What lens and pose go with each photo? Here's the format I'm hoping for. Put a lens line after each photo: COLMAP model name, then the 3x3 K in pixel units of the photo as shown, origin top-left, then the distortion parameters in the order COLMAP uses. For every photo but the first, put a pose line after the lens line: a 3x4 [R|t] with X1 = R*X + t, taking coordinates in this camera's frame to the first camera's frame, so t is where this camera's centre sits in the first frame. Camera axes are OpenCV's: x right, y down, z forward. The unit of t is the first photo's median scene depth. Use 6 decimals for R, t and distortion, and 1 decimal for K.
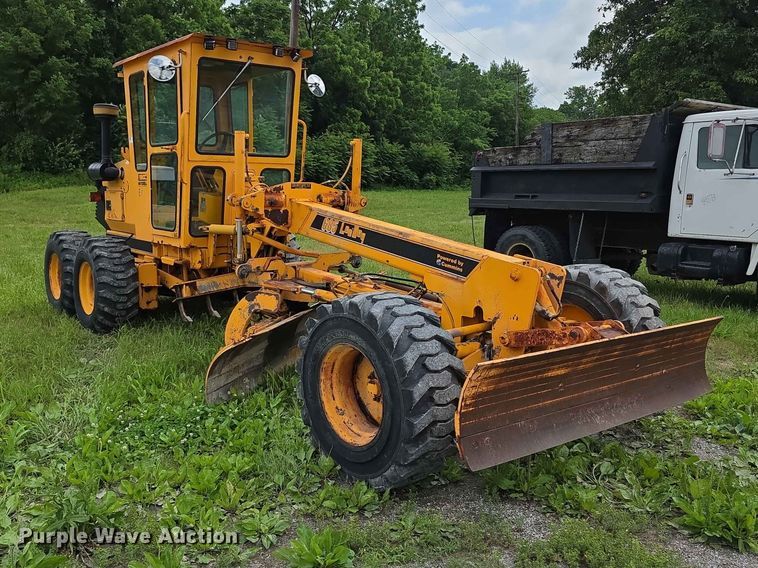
lens RADIAL K [[697.7, 0, 347.1], [0, 697.7, 269.8], [0, 0, 1]] dist [0.052254, -0.005772]
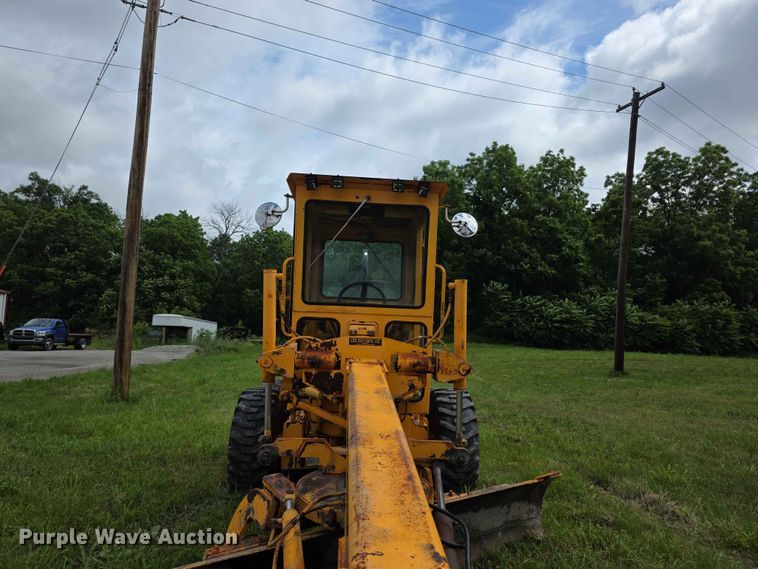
lens RADIAL K [[511.2, 0, 382.6], [0, 511.2, 282.1], [0, 0, 1]] dist [0.063213, -0.057299]
pose [[0.829913, -0.036687, -0.556685, 0.223625], [-0.097463, 0.972957, -0.209418, -0.061761], [0.549314, 0.228055, 0.803894, 0.494721]]
